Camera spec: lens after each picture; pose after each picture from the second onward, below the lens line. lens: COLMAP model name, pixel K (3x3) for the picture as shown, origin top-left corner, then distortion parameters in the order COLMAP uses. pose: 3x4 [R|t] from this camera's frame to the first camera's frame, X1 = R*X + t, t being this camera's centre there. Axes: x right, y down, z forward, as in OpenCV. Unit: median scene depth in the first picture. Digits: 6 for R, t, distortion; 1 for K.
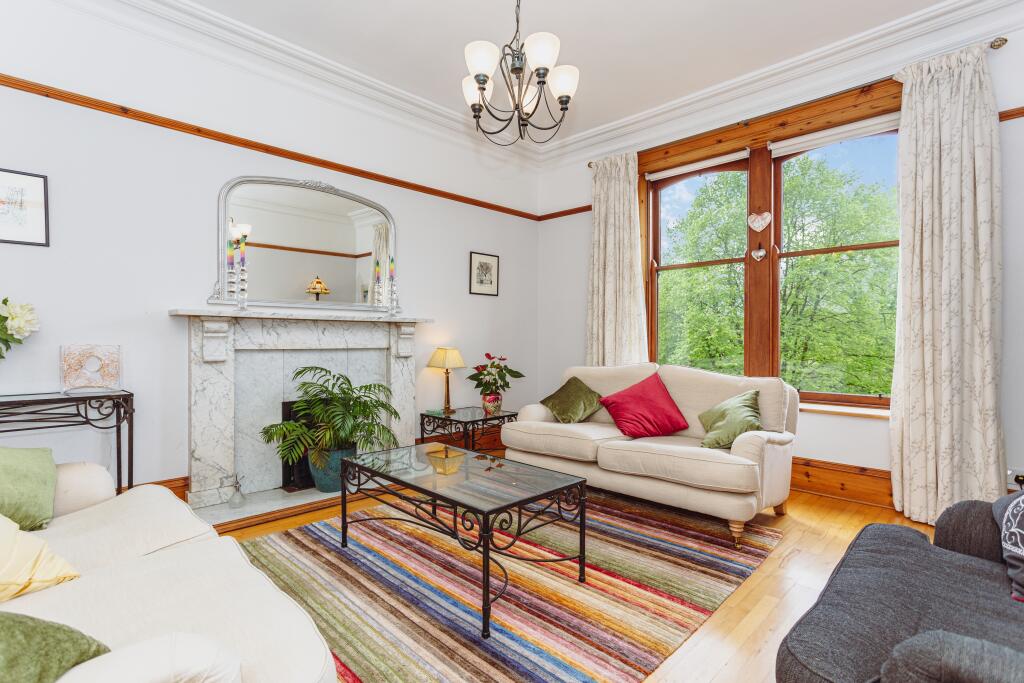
lens RADIAL K [[491.7, 0, 512.0], [0, 491.7, 341.5], [0, 0, 1]] dist [-0.002420, -0.000235]
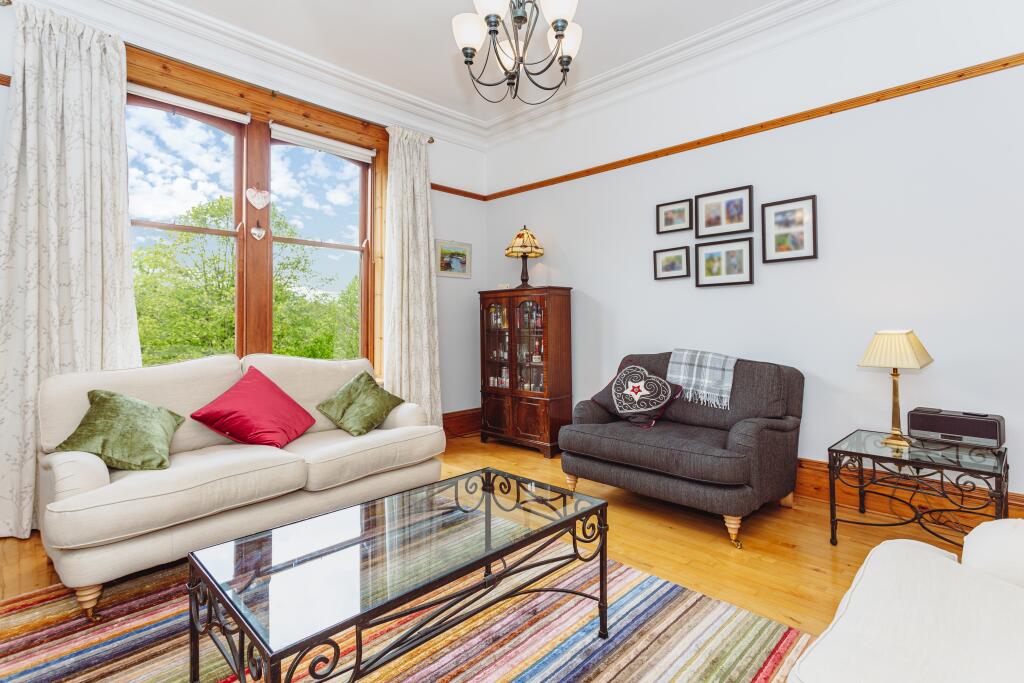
lens RADIAL K [[494.1, 0, 516.4], [0, 494.1, 321.3], [0, 0, 1]] dist [-0.002683, -0.000523]
pose [[-0.007440, 0.004980, 0.999960, -0.451184], [0.005902, 0.999970, -0.004936, -0.001754], [-0.999955, 0.005865, -0.007469, 0.524712]]
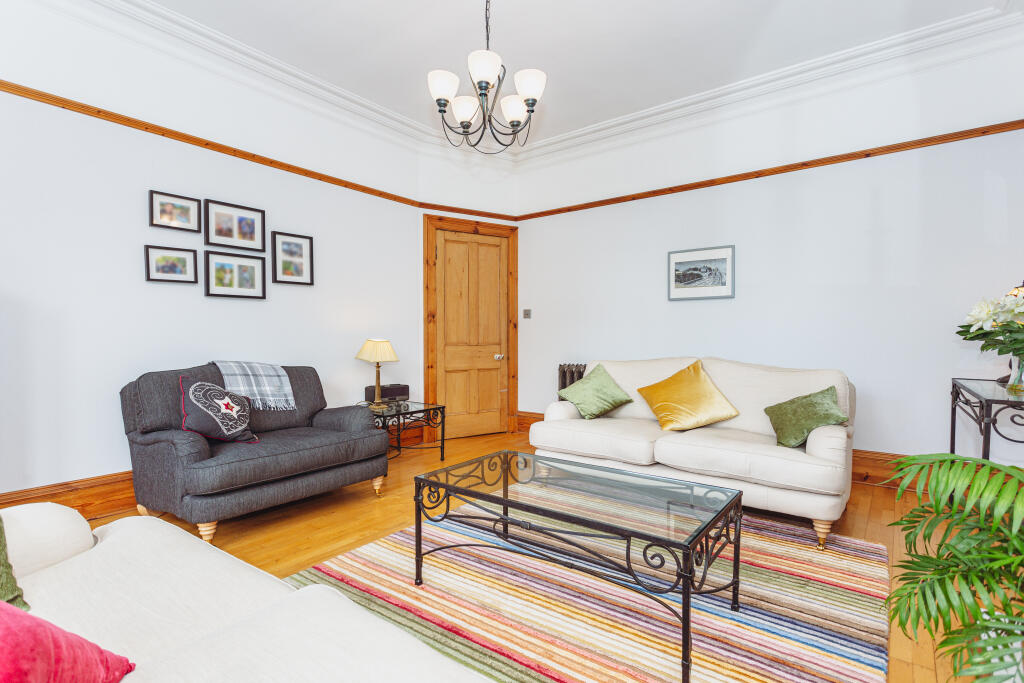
lens RADIAL K [[491.7, 0, 512.0], [0, 491.7, 341.5], [0, 0, 1]] dist [-0.002420, -0.000235]
pose [[-0.991175, 0.006016, -0.132420, -0.238315], [0.004906, 0.999950, 0.008706, 0.002023], [0.132466, 0.007980, -0.991155, 0.774019]]
